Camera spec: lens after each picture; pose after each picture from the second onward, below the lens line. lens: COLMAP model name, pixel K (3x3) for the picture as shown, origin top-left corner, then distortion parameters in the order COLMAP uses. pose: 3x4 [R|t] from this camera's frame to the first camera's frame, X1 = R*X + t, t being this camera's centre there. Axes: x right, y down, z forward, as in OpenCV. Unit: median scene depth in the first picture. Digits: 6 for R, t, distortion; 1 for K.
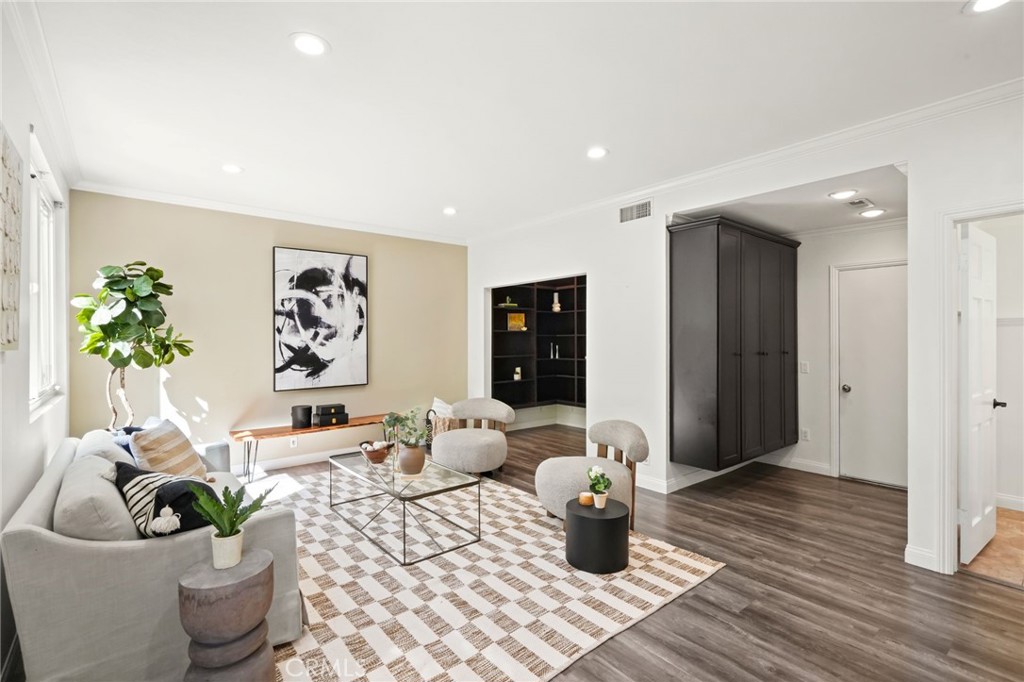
lens RADIAL K [[465.4, 0, 512.1], [0, 465.4, 336.2], [0, 0, 1]] dist [0.006292, 0.000003]
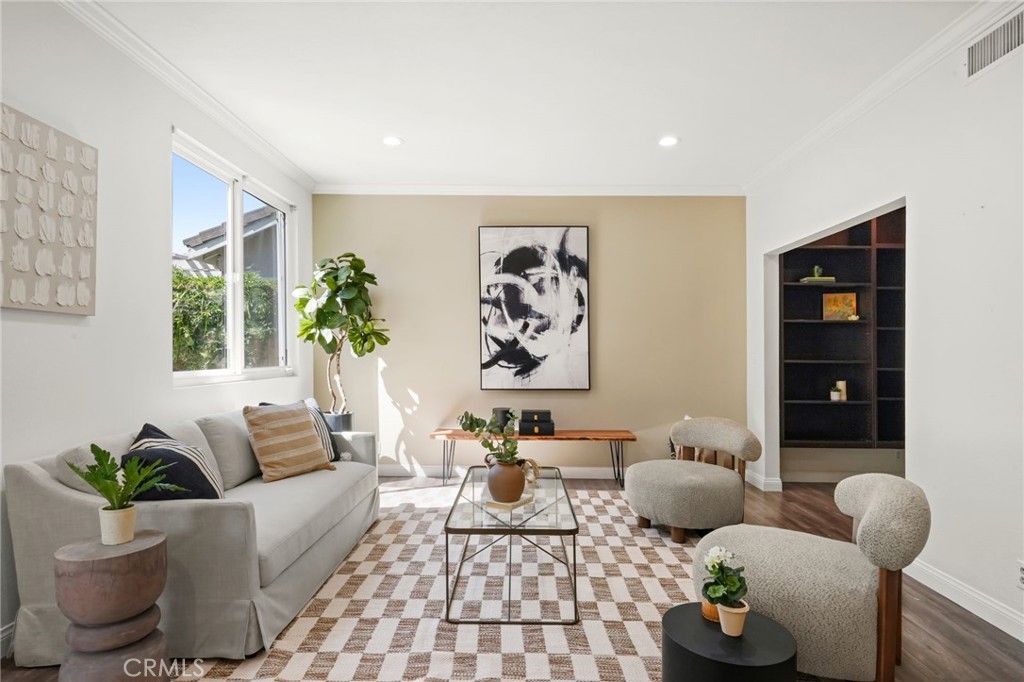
lens RADIAL K [[556.3, 0, 513.0], [0, 556.3, 350.0], [0, 0, 1]] dist [0.011177, 0.001299]
pose [[0.766013, 0.010155, -0.642745, 0.218747], [-0.007640, 0.999948, 0.006693, 0.034857], [0.642780, -0.000217, 0.766051, 0.220212]]
